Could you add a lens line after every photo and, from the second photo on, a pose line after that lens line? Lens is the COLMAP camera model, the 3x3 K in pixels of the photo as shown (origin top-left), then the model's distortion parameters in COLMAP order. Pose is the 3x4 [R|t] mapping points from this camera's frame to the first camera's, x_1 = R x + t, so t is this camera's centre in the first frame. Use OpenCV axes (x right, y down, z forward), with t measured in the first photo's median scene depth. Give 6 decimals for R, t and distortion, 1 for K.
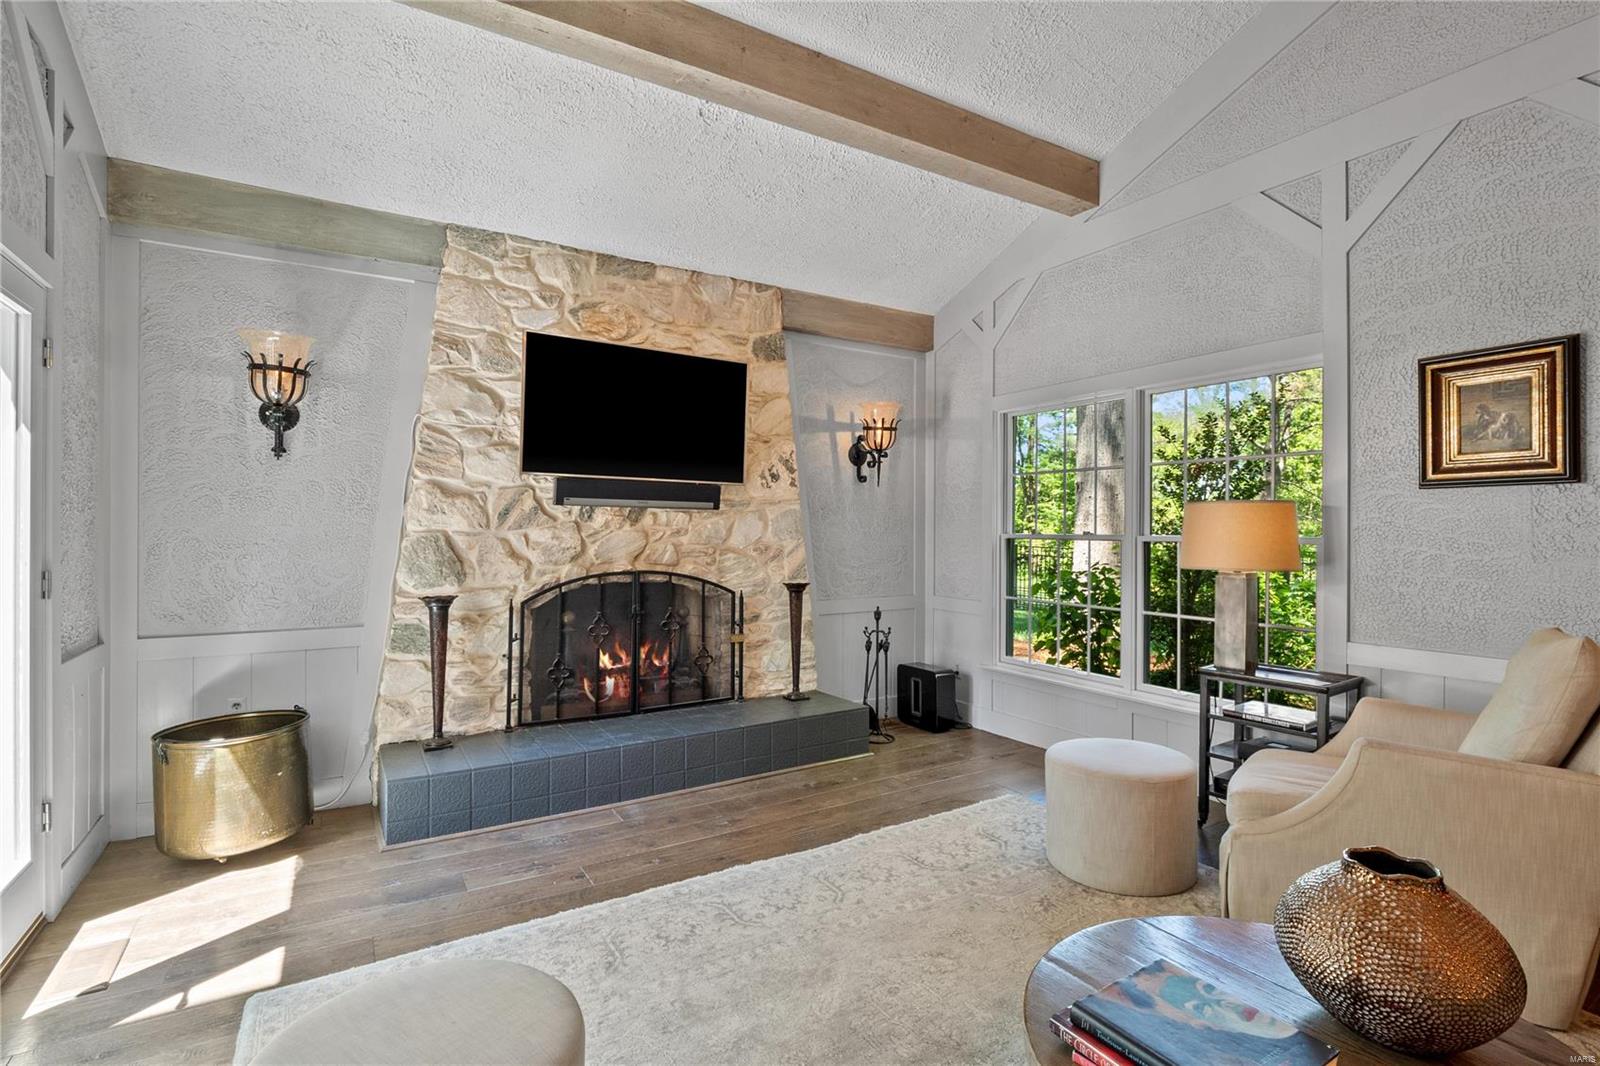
lens RADIAL K [[756.4, 0, 799.2], [0, 756.4, 527.6], [0, 0, 1]] dist [-0.008072, -0.001235]
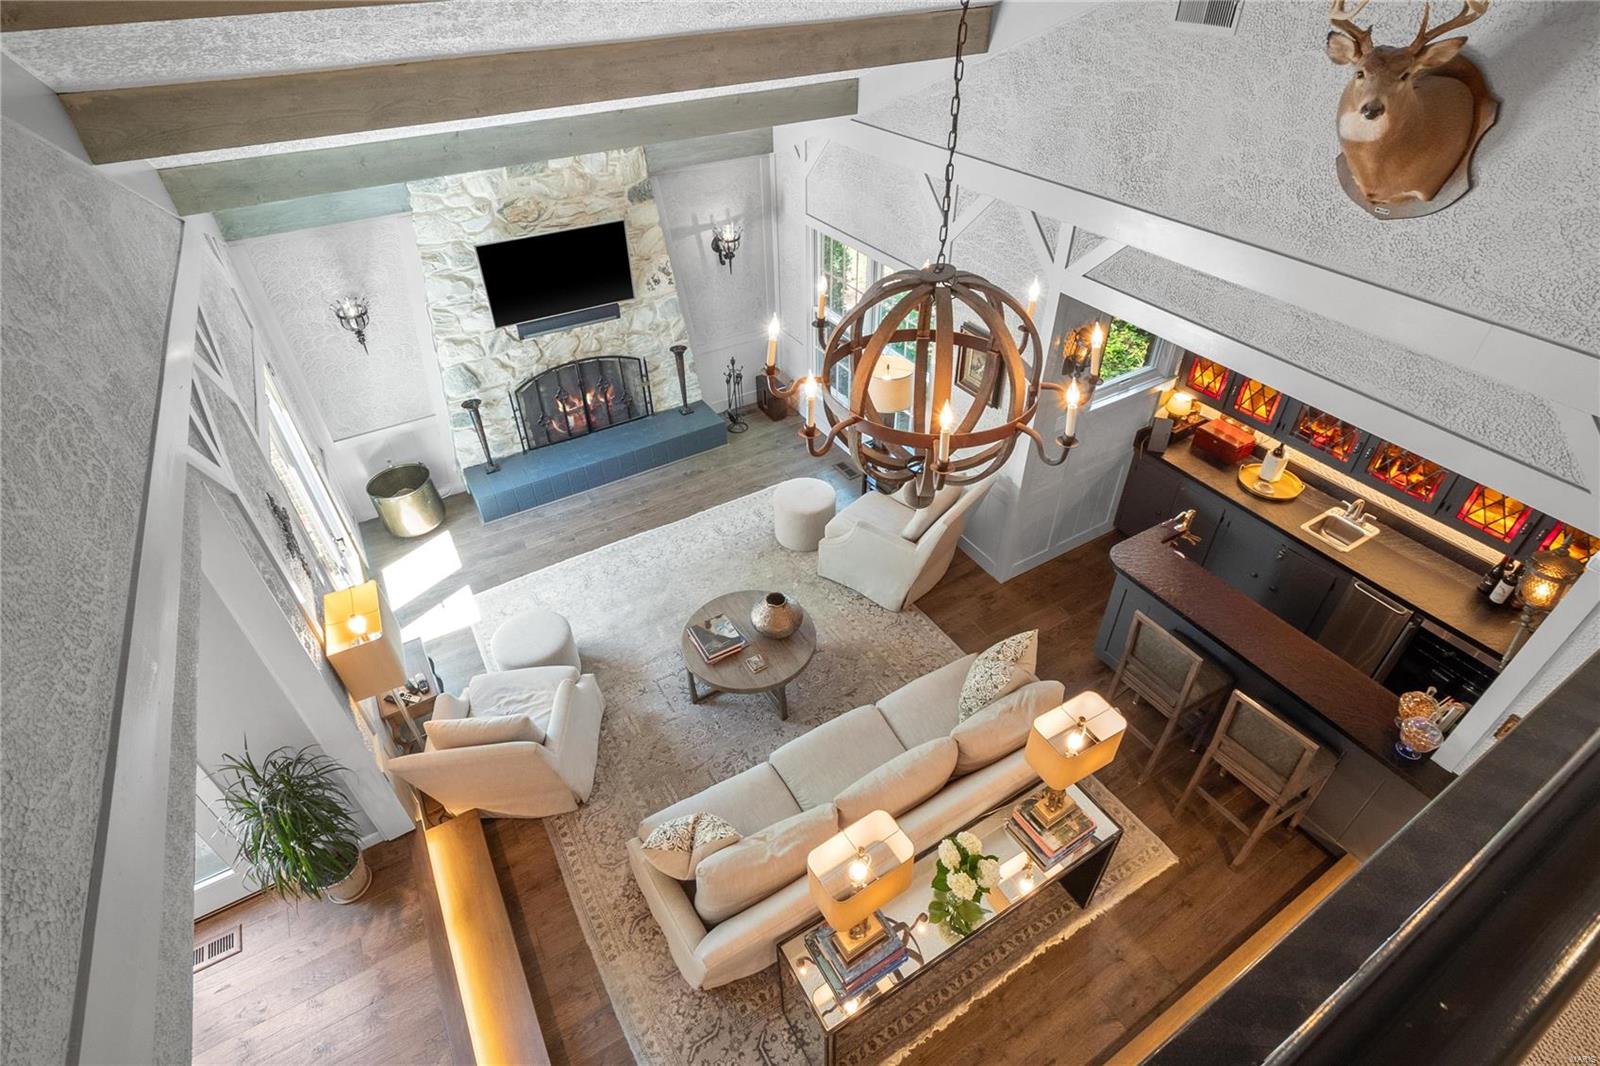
lens RADIAL K [[756.4, 0, 804.8], [0, 756.4, 535.0], [0, 0, 1]] dist [-0.008072, -0.001235]
pose [[0.999926, -0.004734, -0.011235, 0.314511], [0.010748, 0.777287, 0.629055, -0.700644], [0.005755, -0.629129, 0.777280, -0.558461]]
